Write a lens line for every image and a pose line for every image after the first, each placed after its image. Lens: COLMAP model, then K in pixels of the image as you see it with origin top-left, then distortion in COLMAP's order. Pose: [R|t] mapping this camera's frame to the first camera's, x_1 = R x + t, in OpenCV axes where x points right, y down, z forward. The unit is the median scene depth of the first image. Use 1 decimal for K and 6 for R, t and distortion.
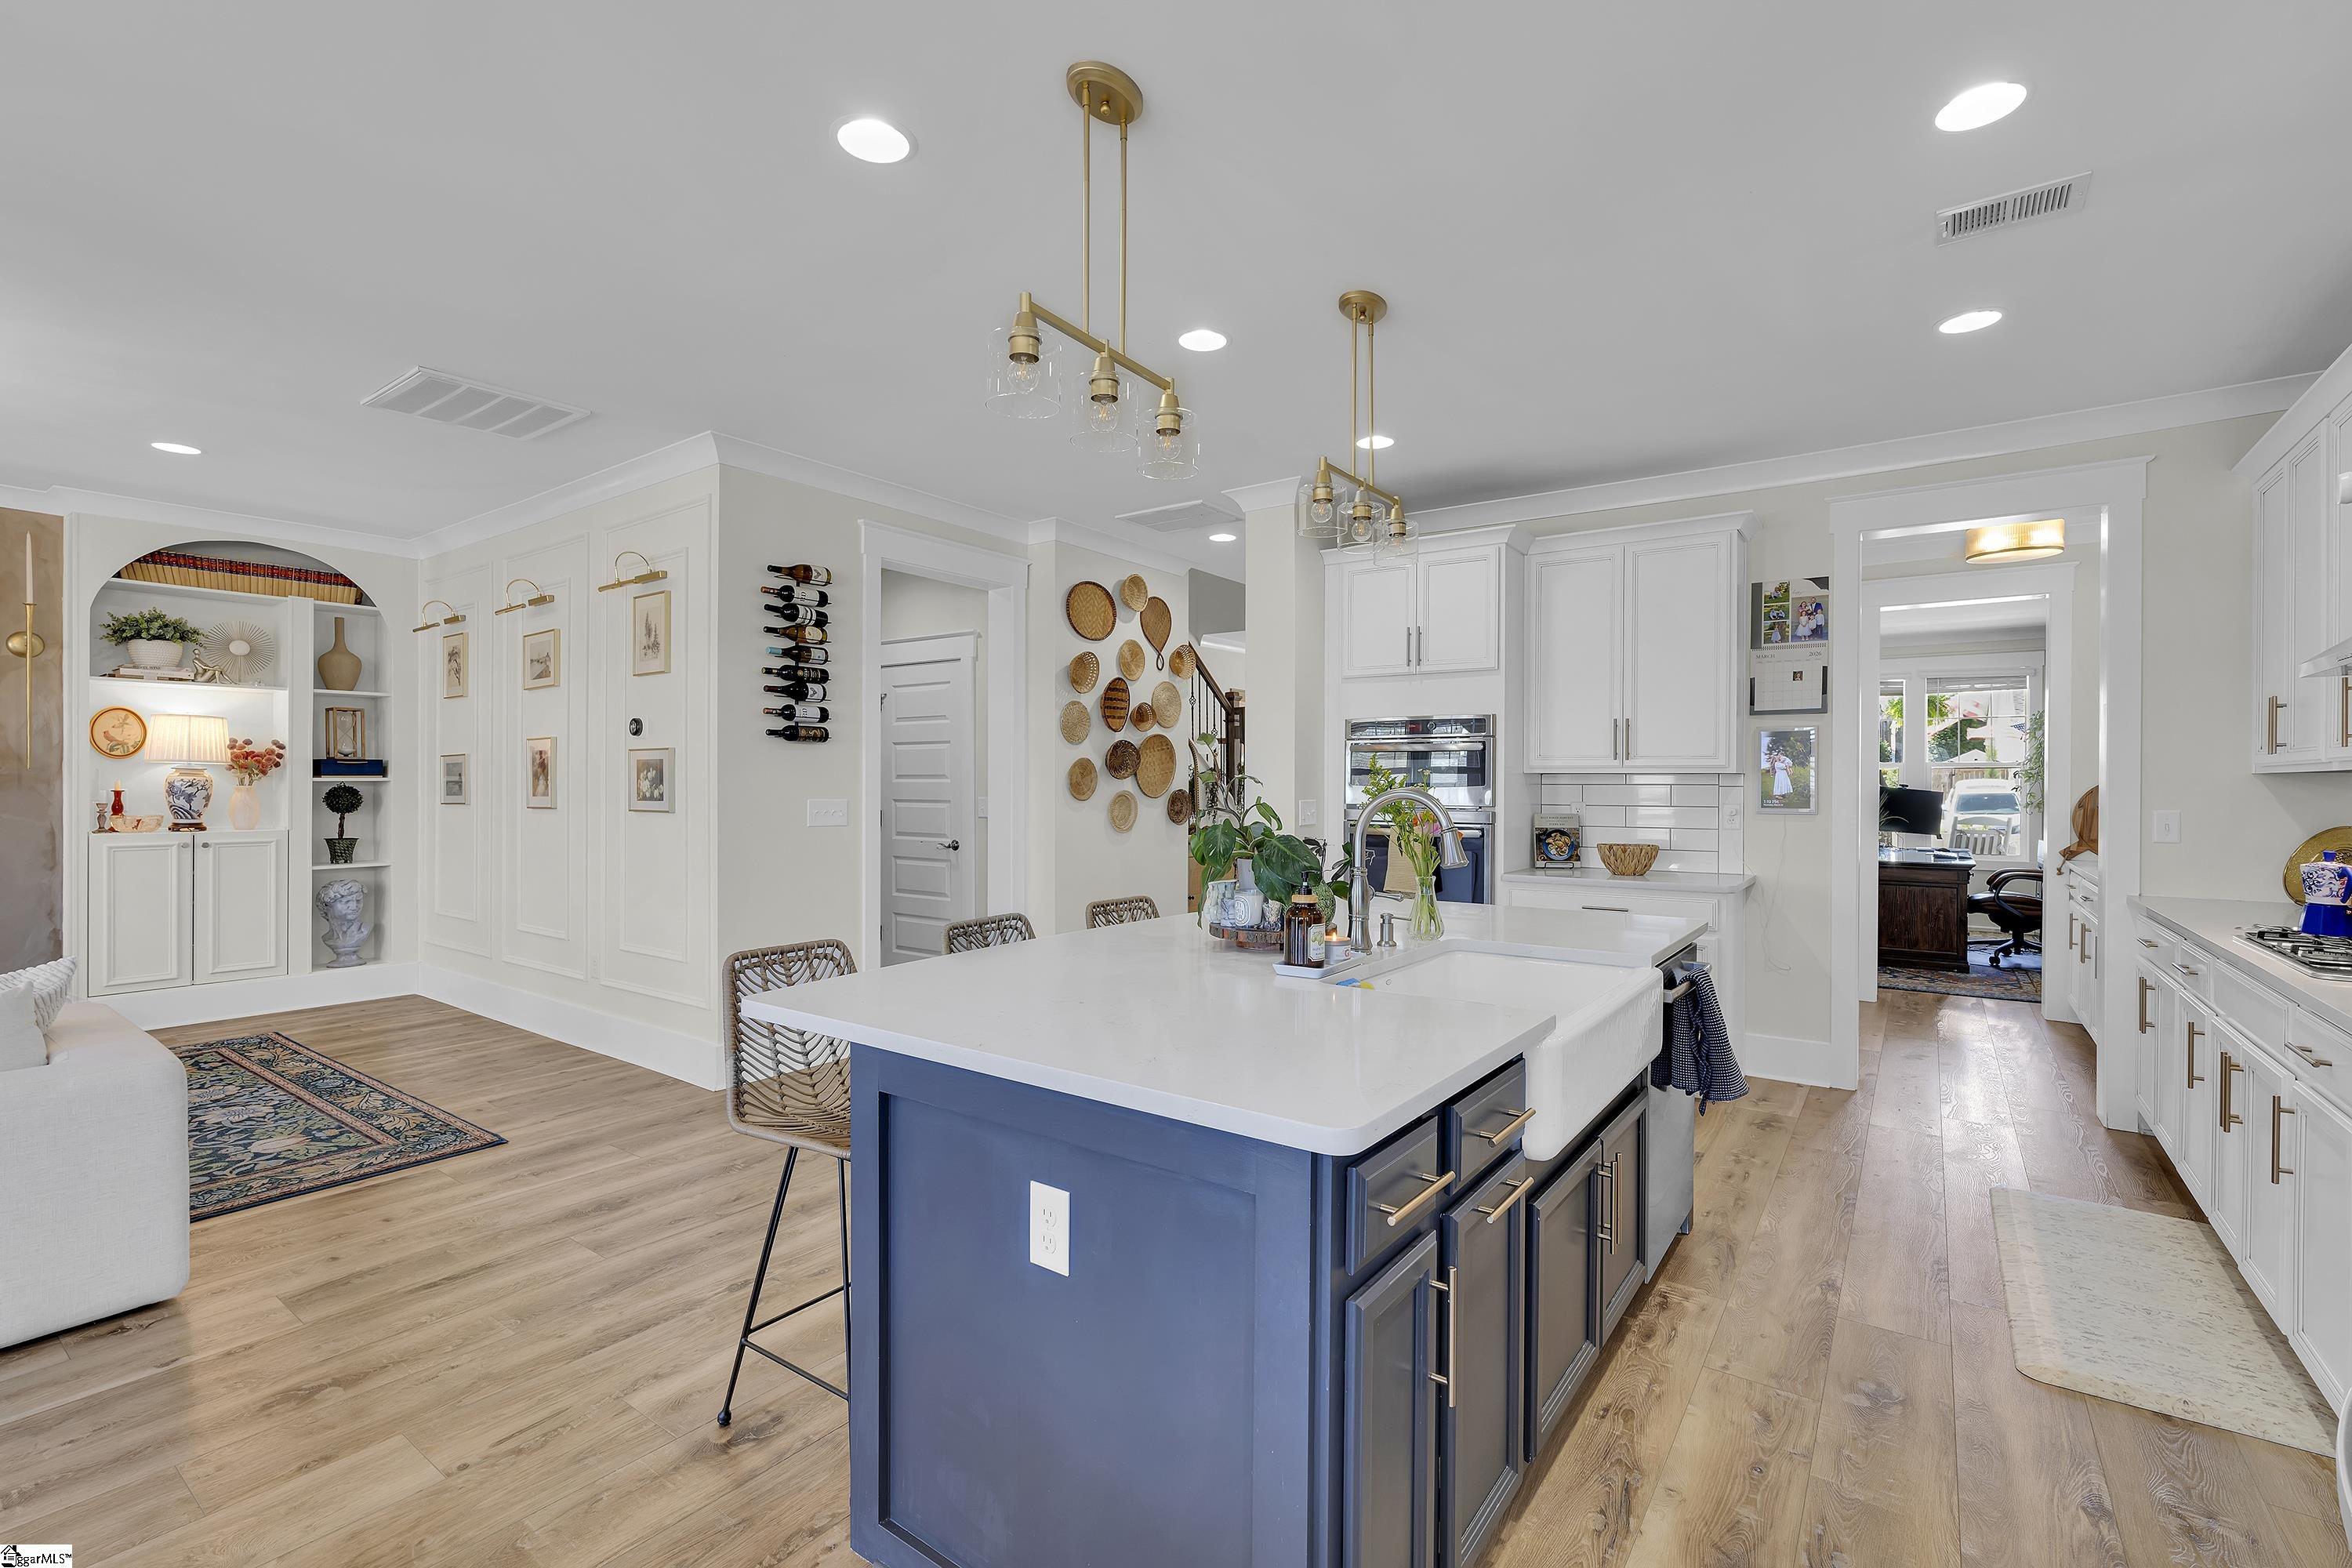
lens RADIAL K [[1050.2, 0, 1183.3], [0, 1050.2, 782.1], [0, 0, 1]] dist [-0.006272, 0.002385]
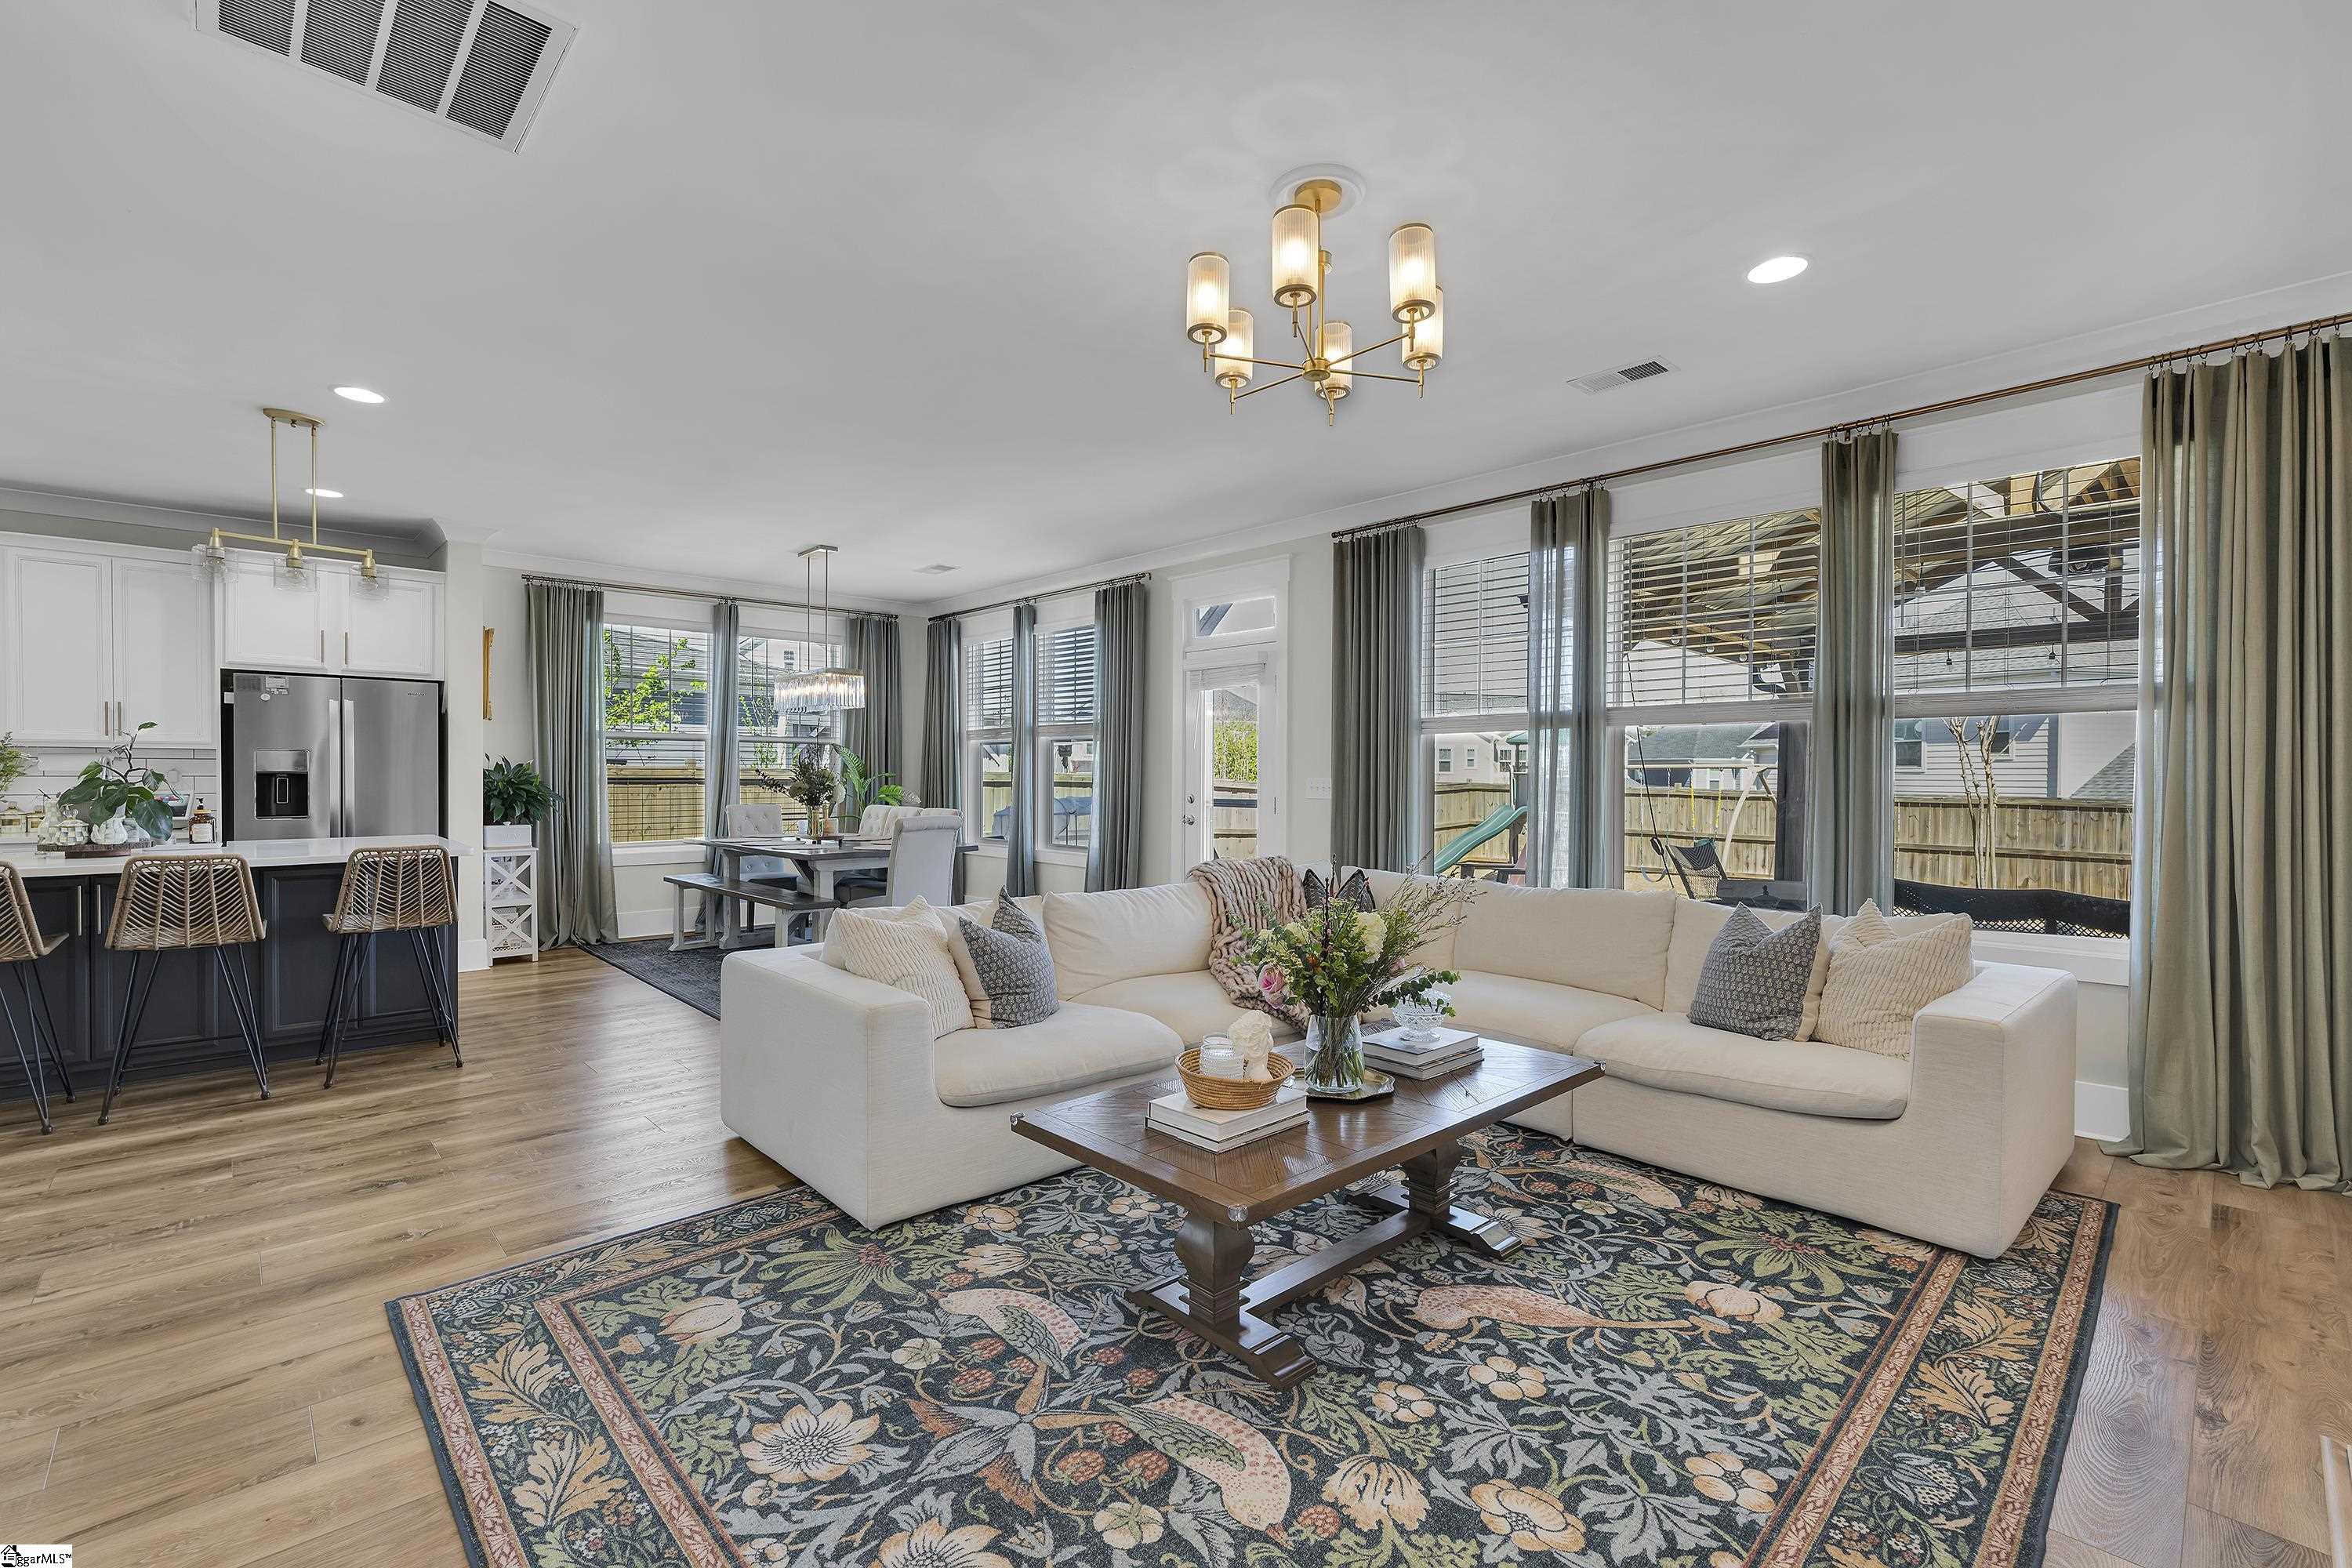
lens RADIAL K [[1050.2, 0, 1195.5], [0, 1050.2, 770.4], [0, 0, 1]] dist [-0.006272, 0.002385]
pose [[-0.982508, -0.003183, 0.186194, -0.977522], [-0.003412, 0.999994, -0.000910, 0.013808], [-0.186190, -0.001529, -0.982512, 1.203095]]
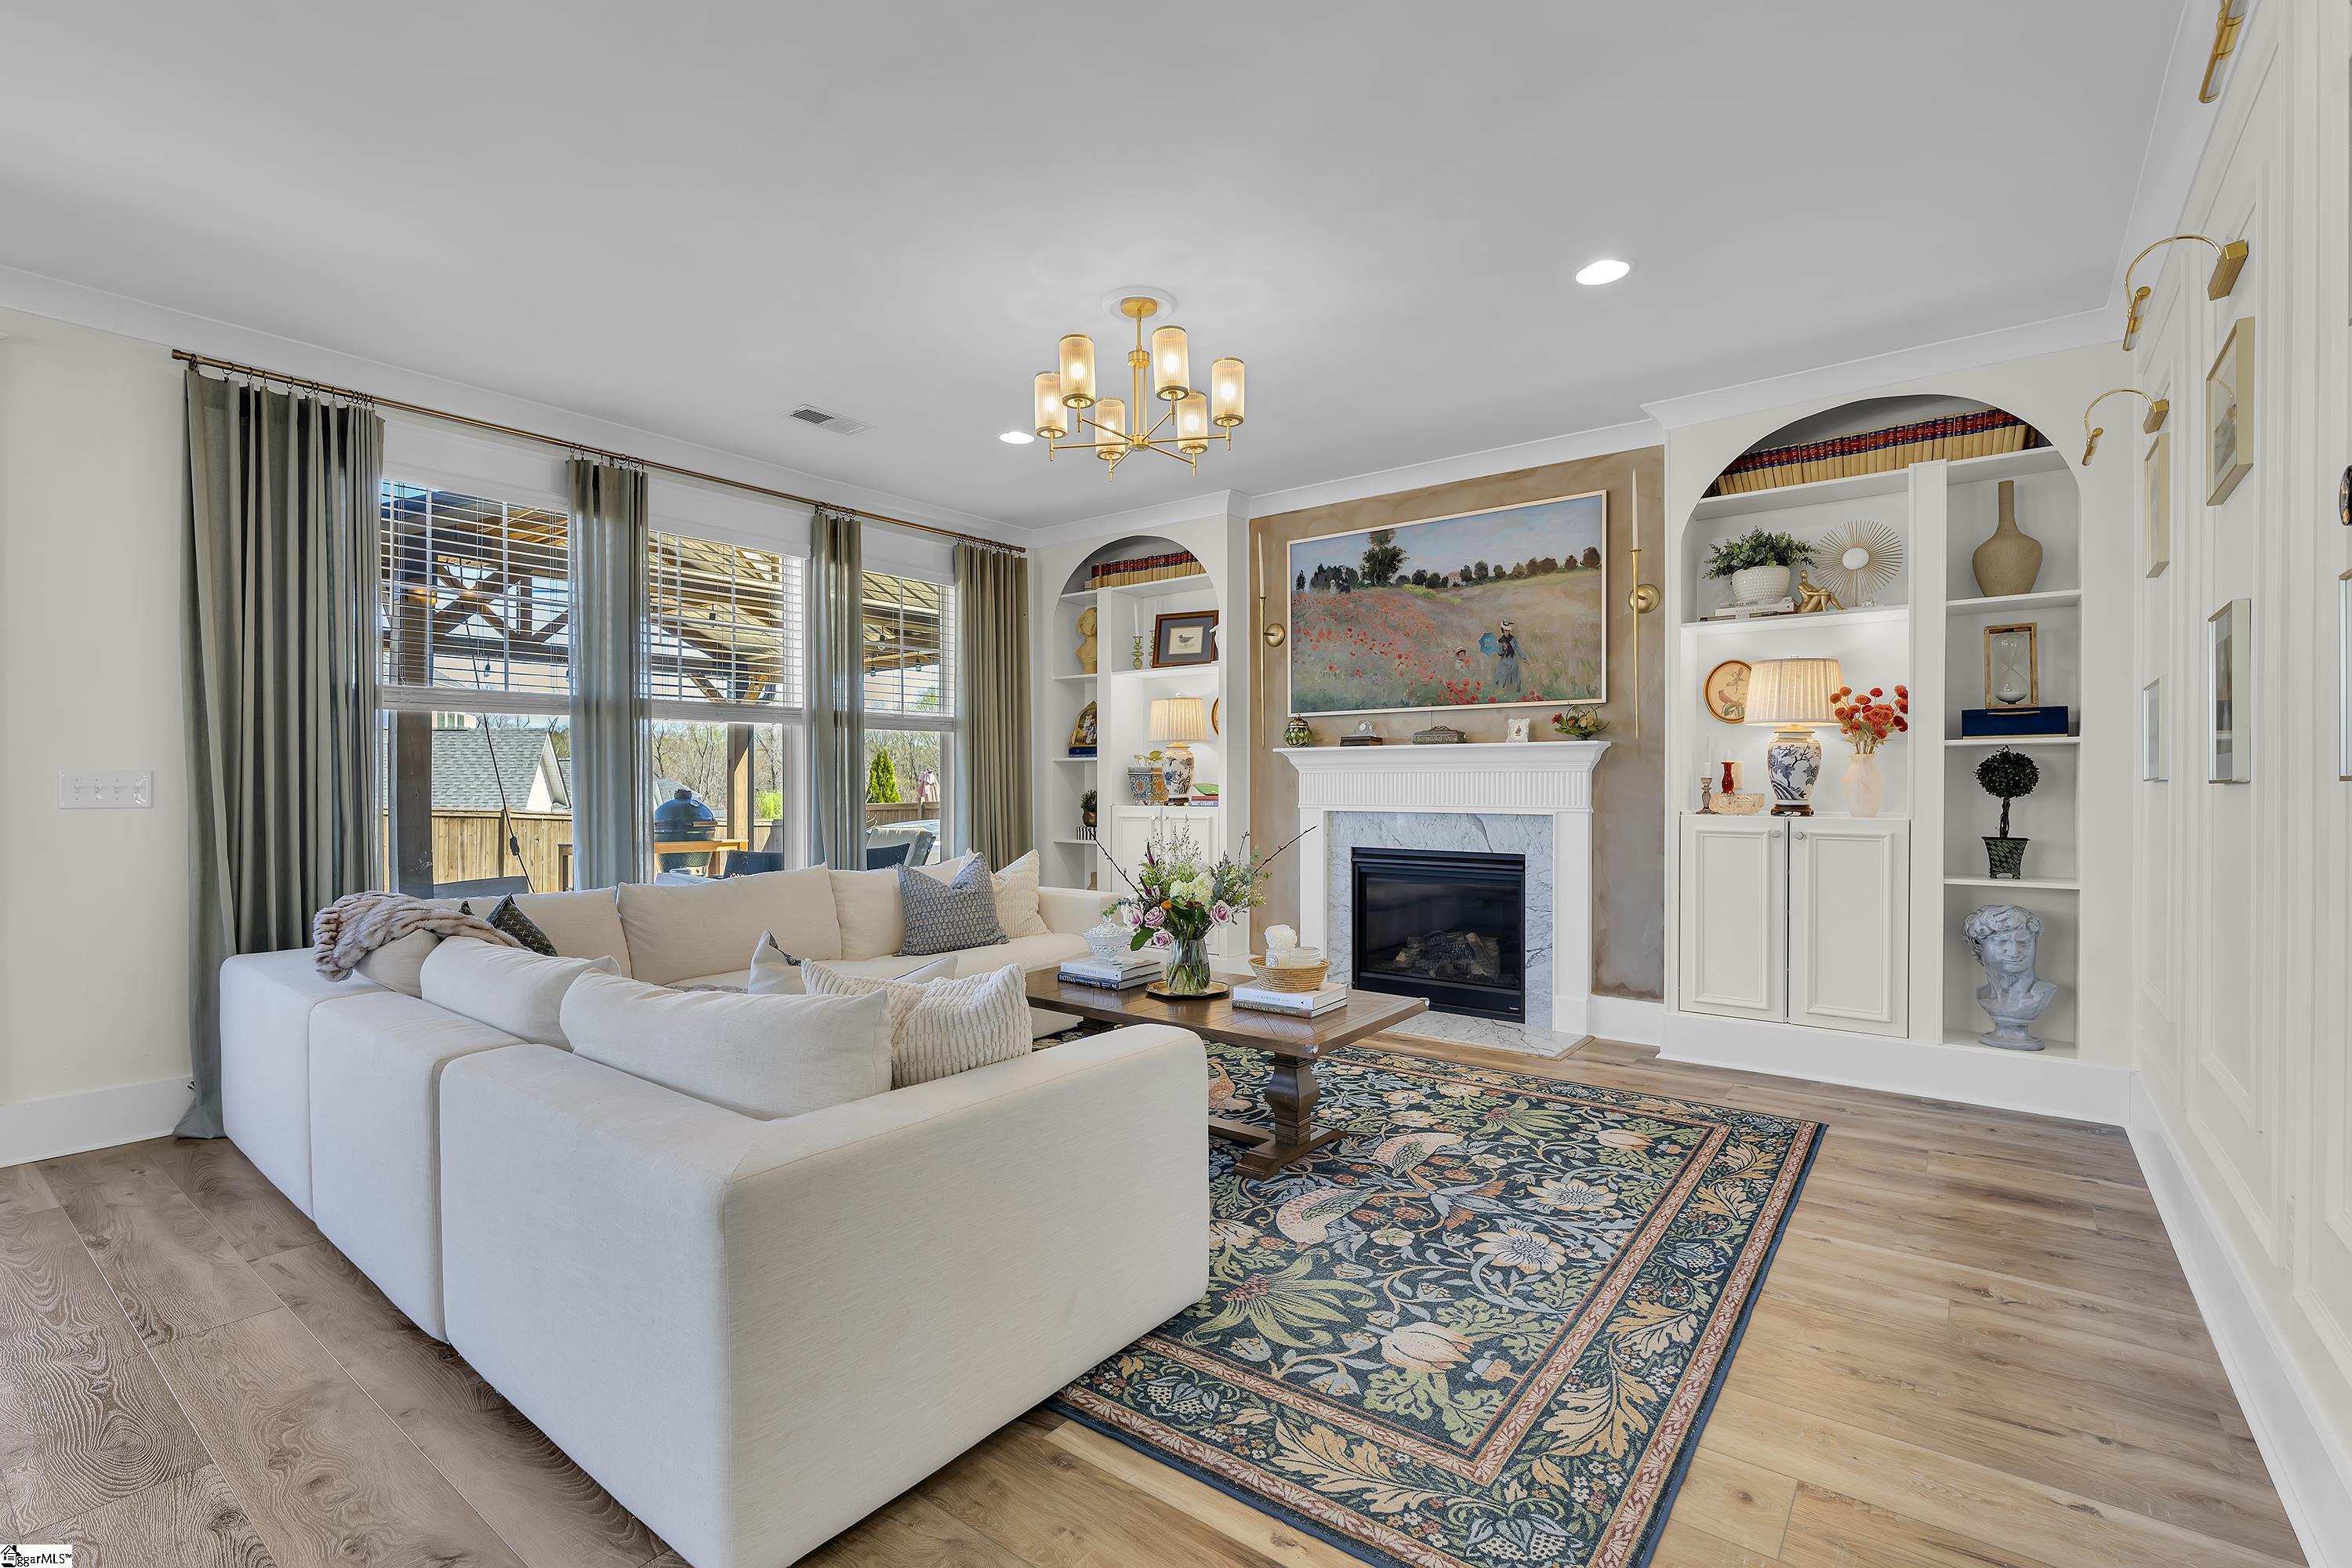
lens RADIAL K [[1050.2, 0, 1166.5], [0, 1050.2, 794.5], [0, 0, 1]] dist [-0.006272, 0.002385]
pose [[-0.028573, 0.011907, -0.999521, -0.219534], [0.001633, 0.999928, 0.011865, 0.025843], [0.999590, -0.001293, -0.028590, 0.674293]]
